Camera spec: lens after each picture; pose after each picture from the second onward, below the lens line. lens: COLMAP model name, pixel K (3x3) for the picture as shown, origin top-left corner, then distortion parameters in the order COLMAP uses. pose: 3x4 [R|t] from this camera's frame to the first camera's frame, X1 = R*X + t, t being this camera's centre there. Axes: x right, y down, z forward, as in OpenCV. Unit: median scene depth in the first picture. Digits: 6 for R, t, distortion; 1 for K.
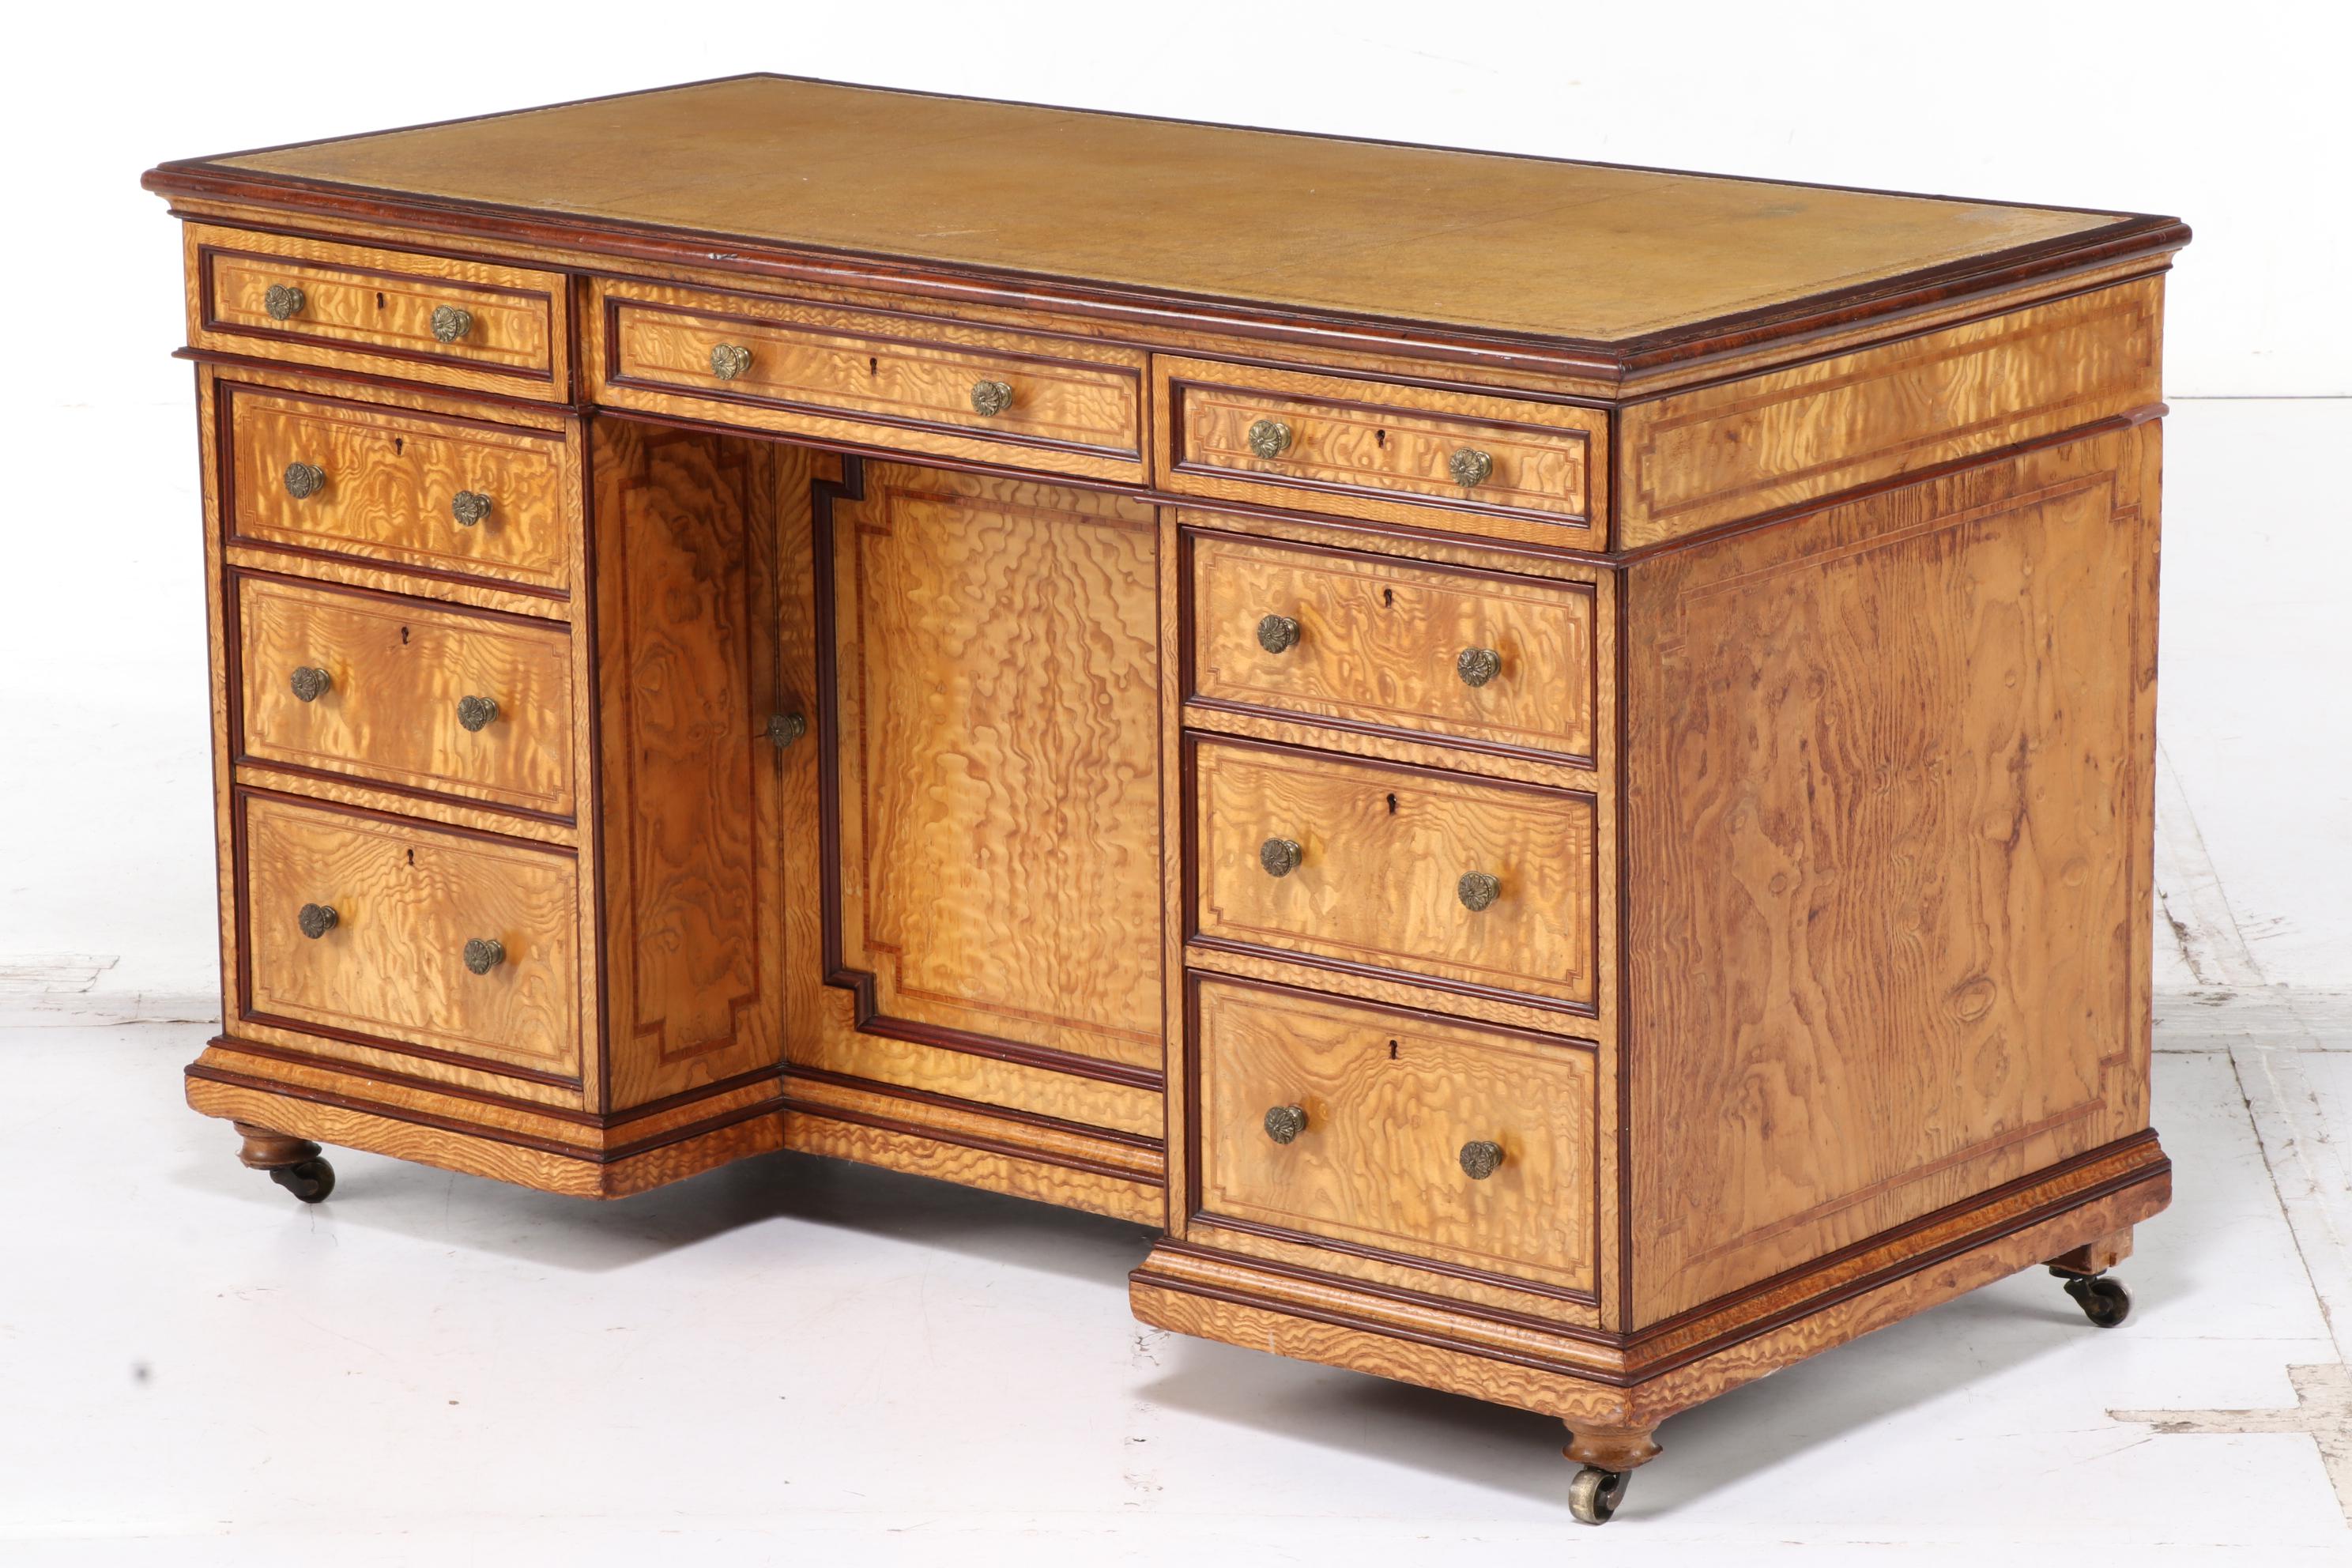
lens RADIAL K [[7957.6, 0, 1207.7], [0, 7957.6, 777.5], [0, 0, 1]] dist [0.696371, 0.546387]
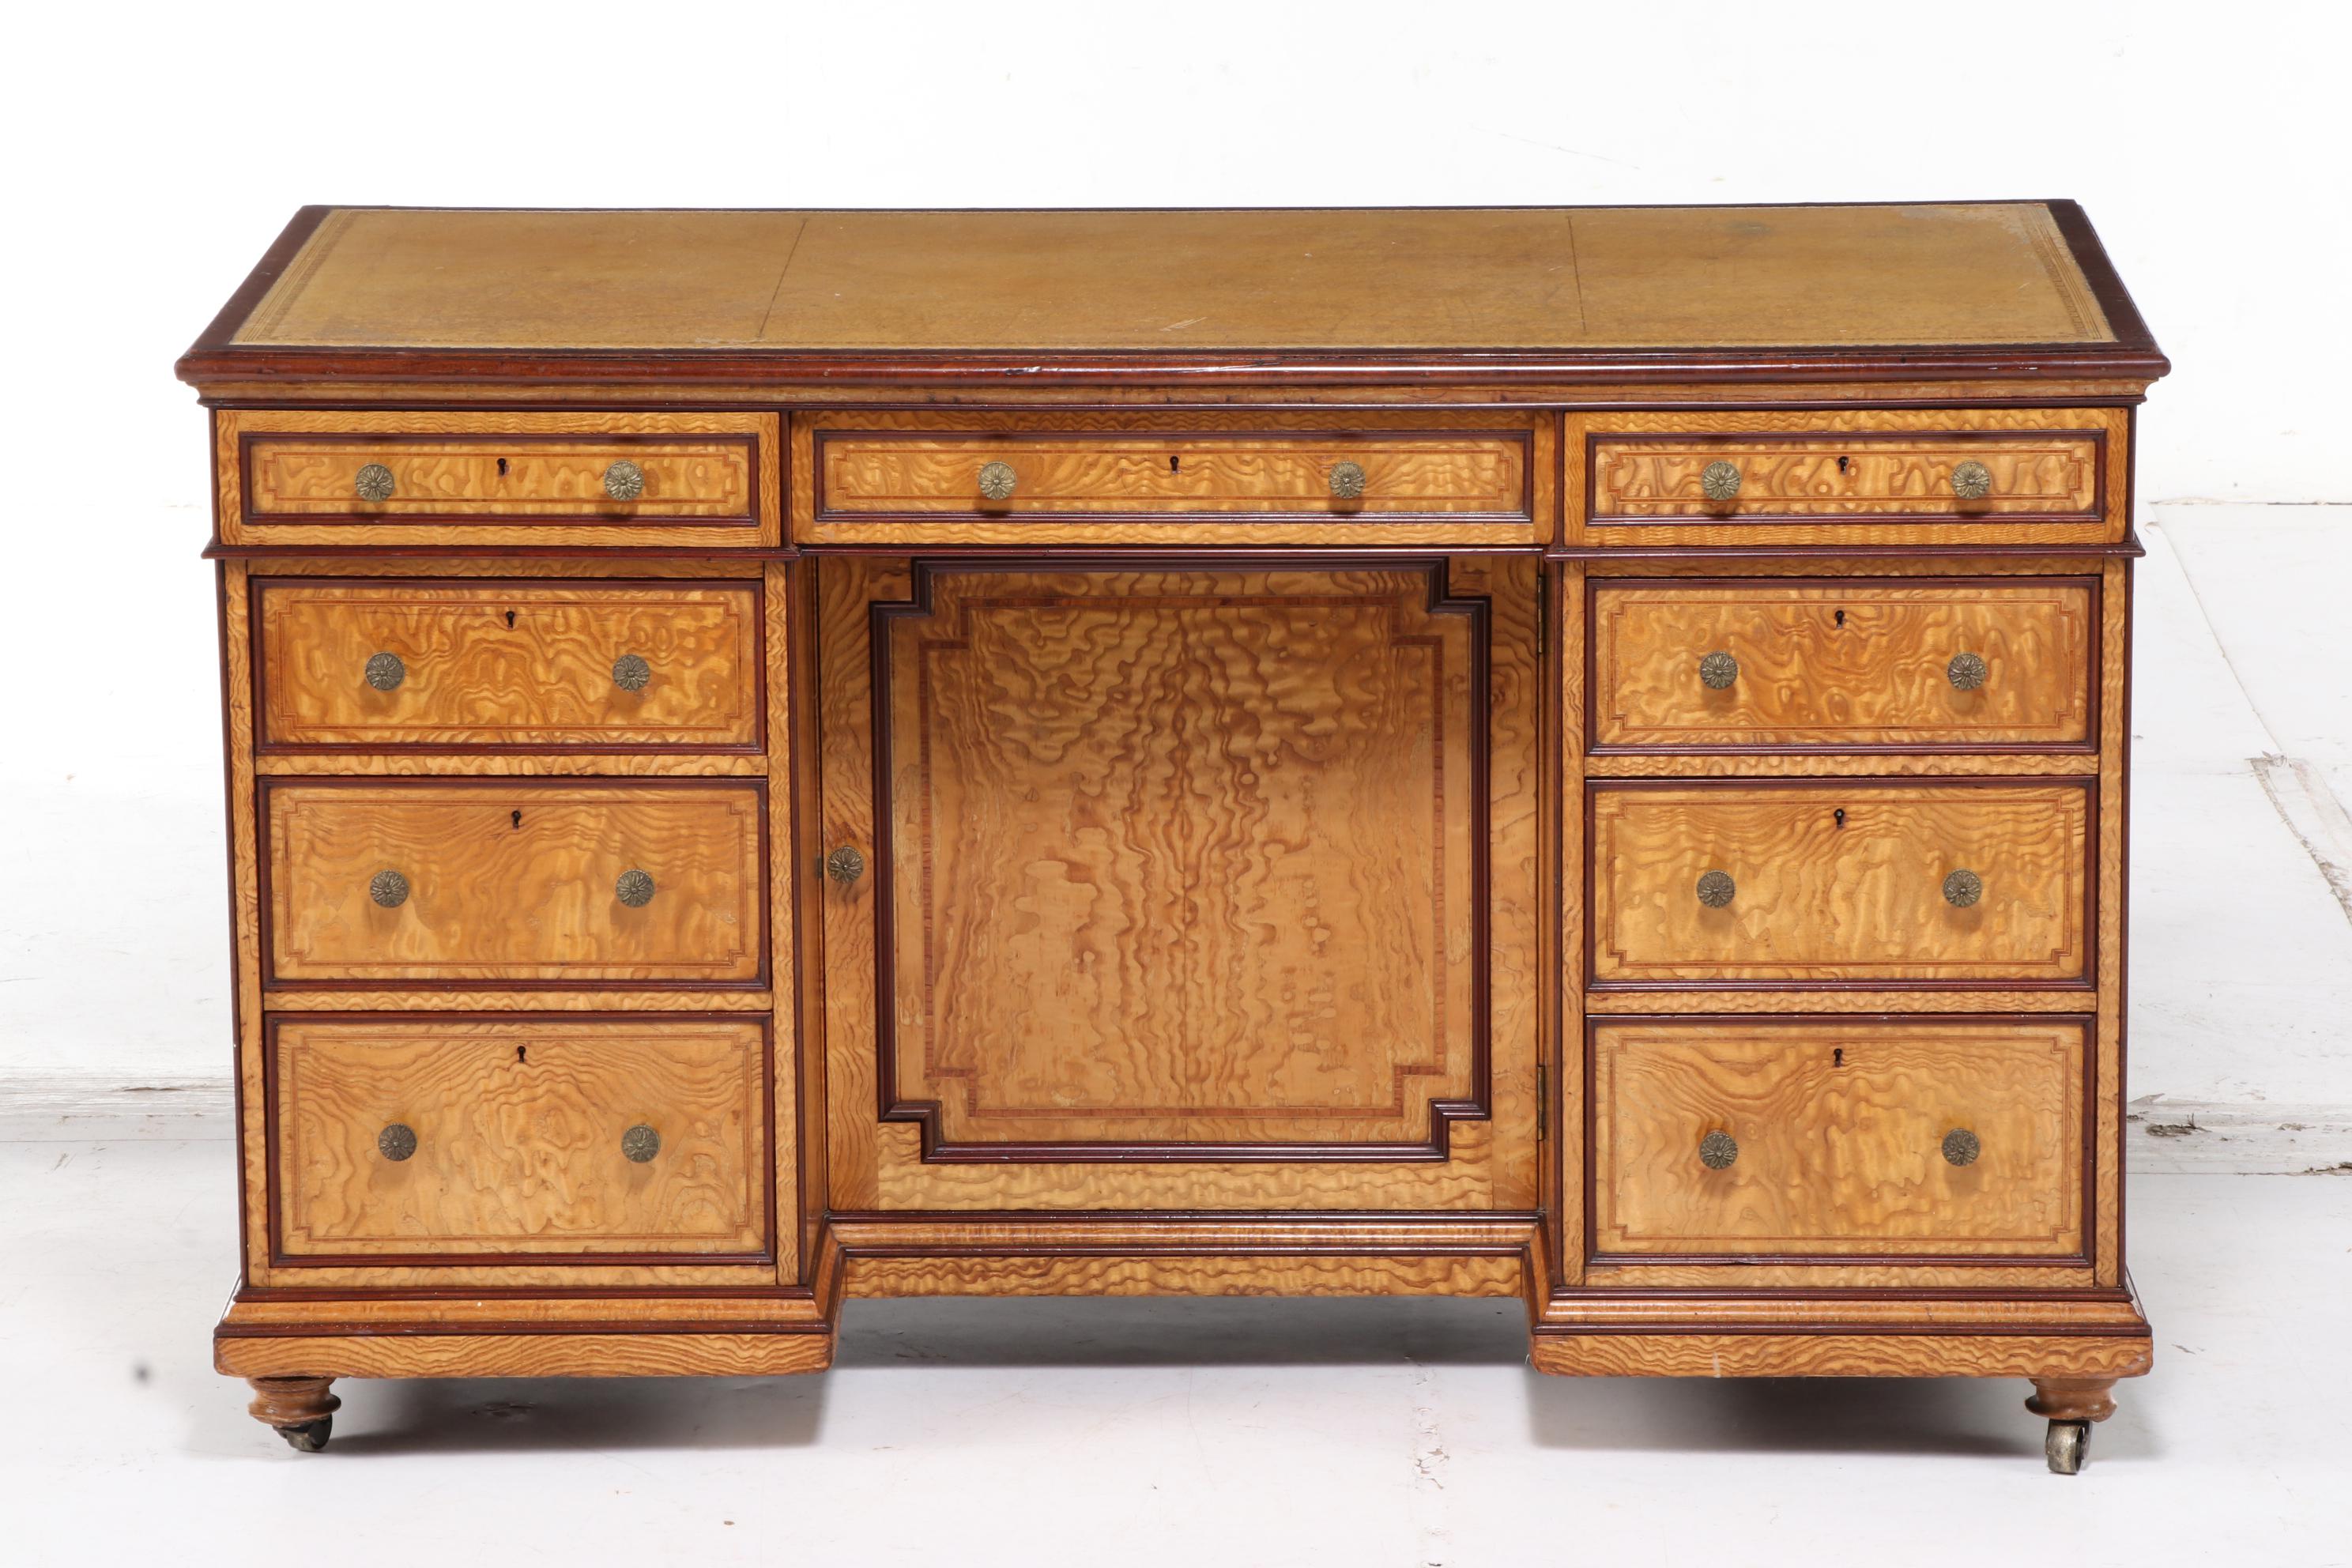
lens RADIAL K [[7957.6, 0, 1207.7], [0, 7957.6, 777.5], [0, 0, 1]] dist [0.696371, 0.546387]
pose [[0.791235, -0.130461, 0.597433, -0.610097], [0.134834, 0.990153, 0.037645, -0.048122], [-0.596462, 0.050768, 0.801034, 0.204875]]
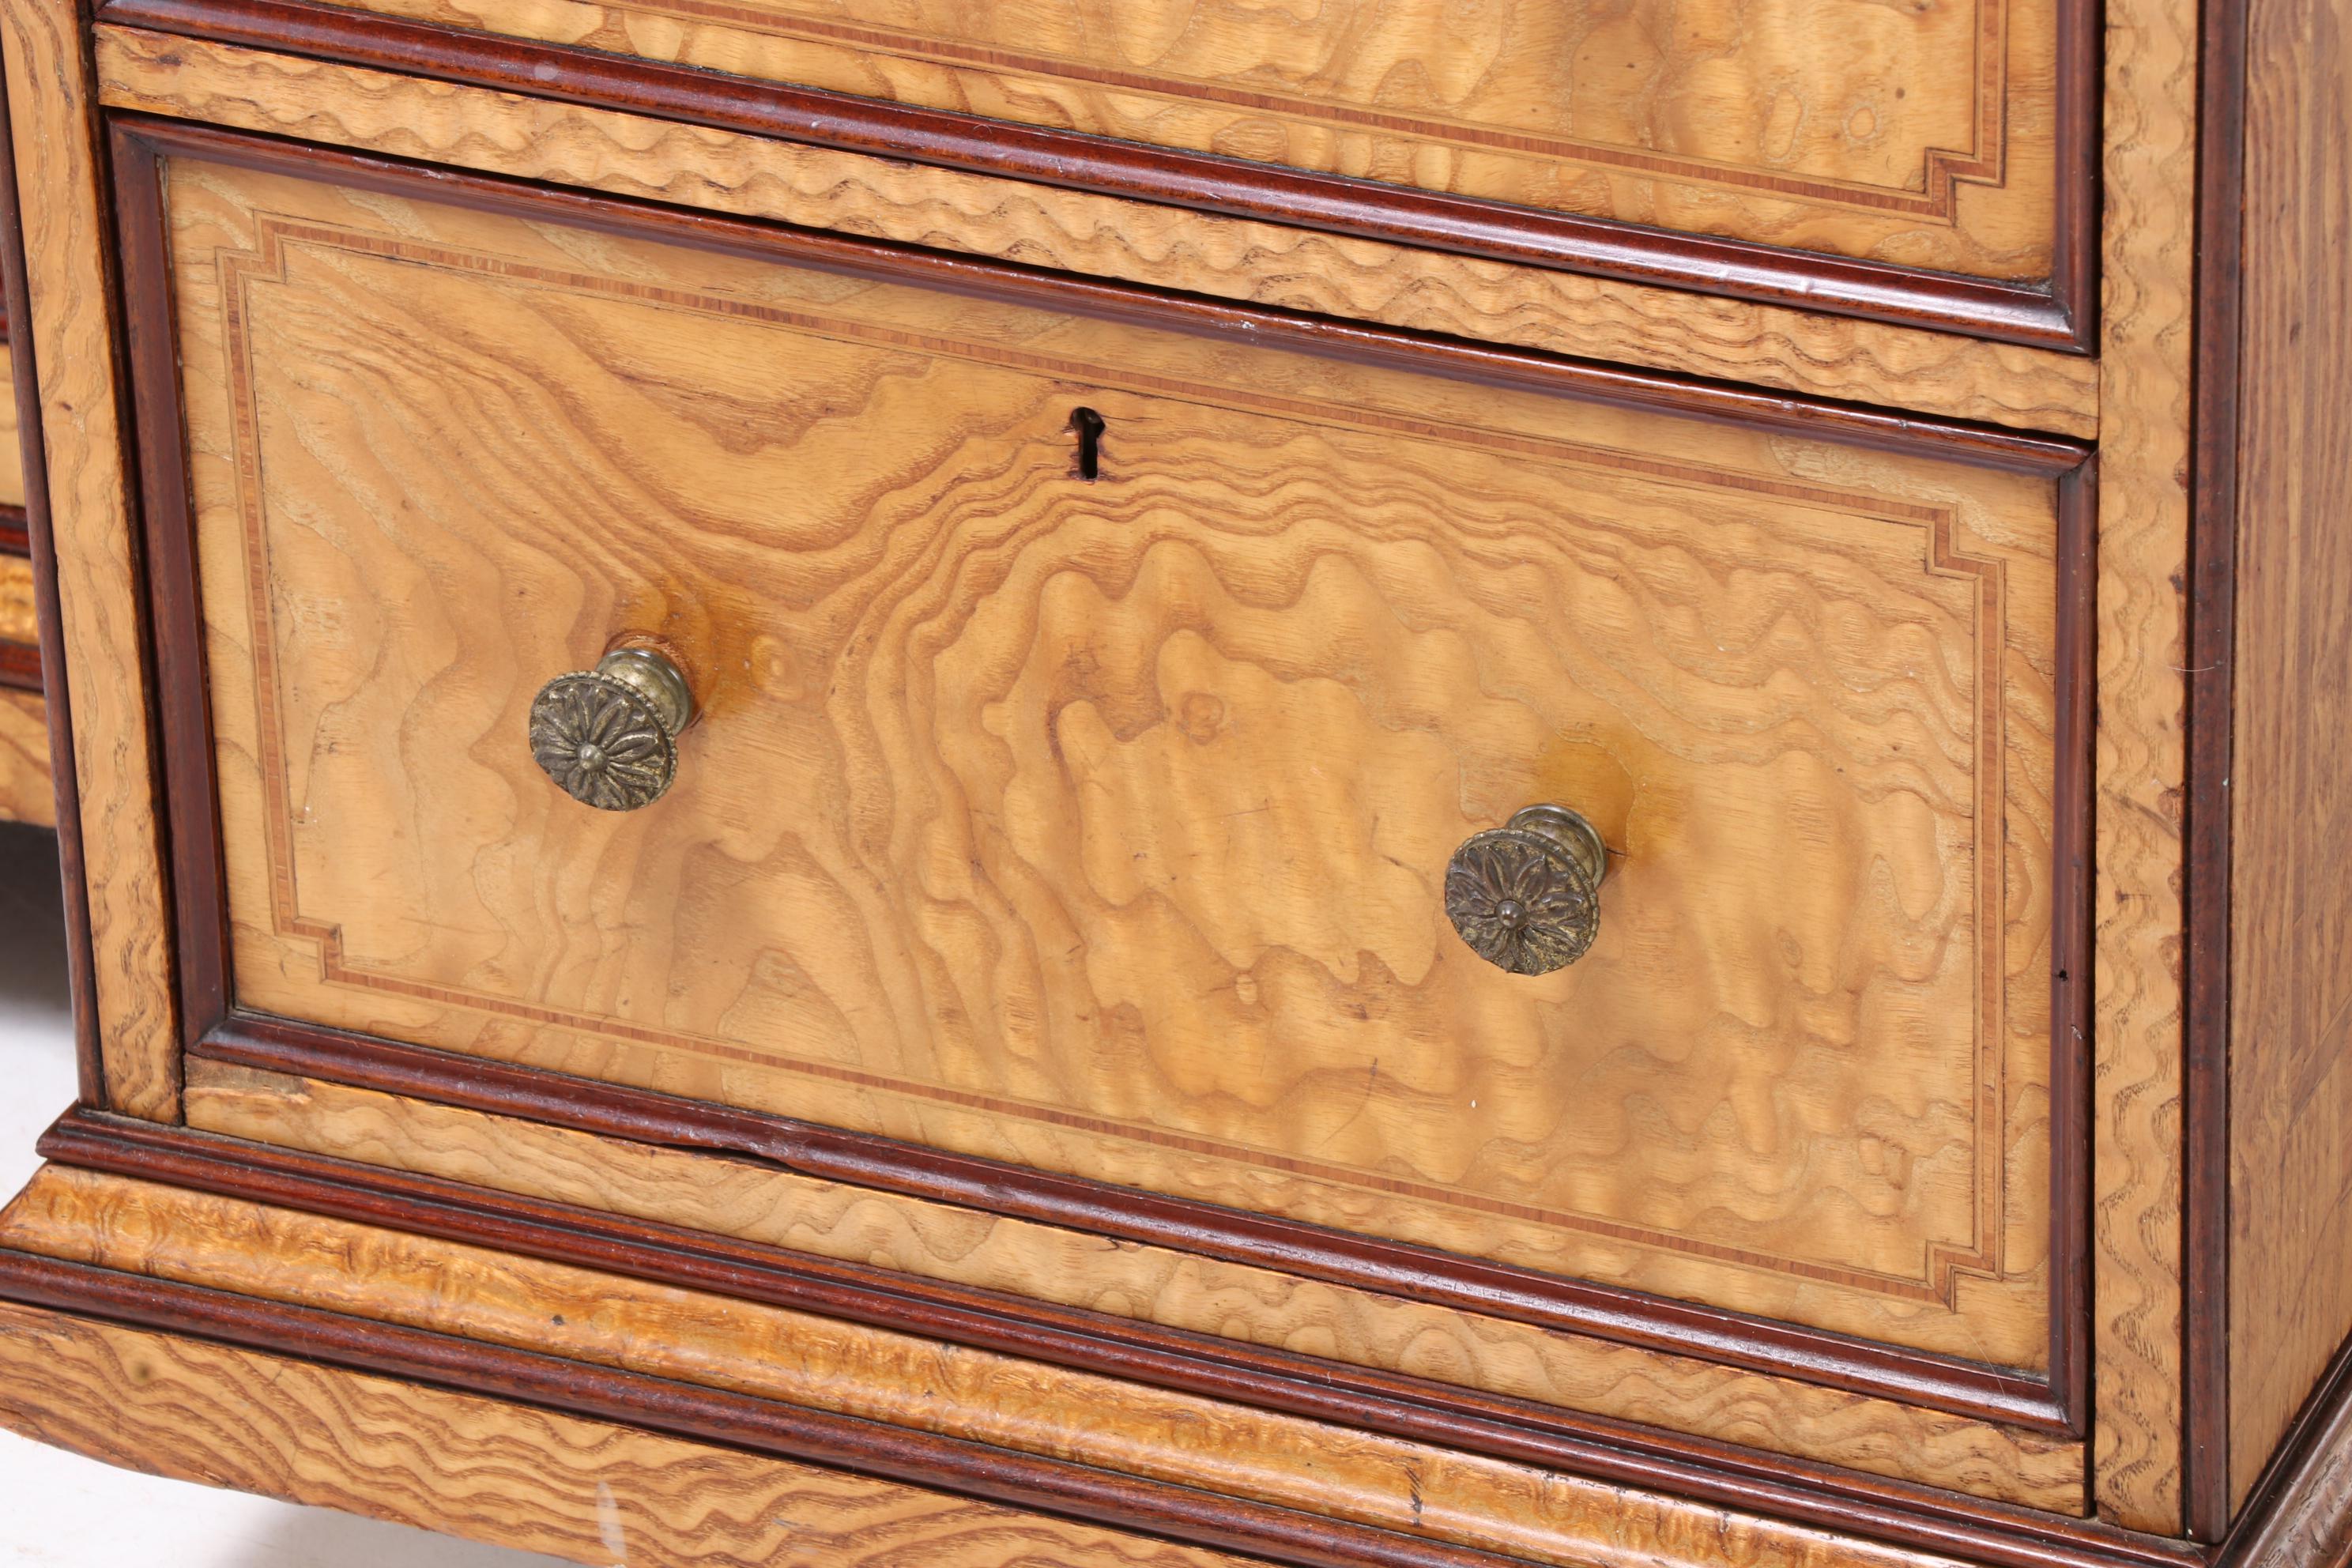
lens RADIAL K [[11315.6, 0, 1167.8], [0, 11315.6, 792.2], [0, 0, 1]] dist [1.470501, -5.621807]
pose [[0.966856, -0.139540, 0.213816, -0.046360], [0.075436, 0.956177, 0.282903, -0.049684], [-0.243922, -0.257397, 0.935013, 0.629197]]
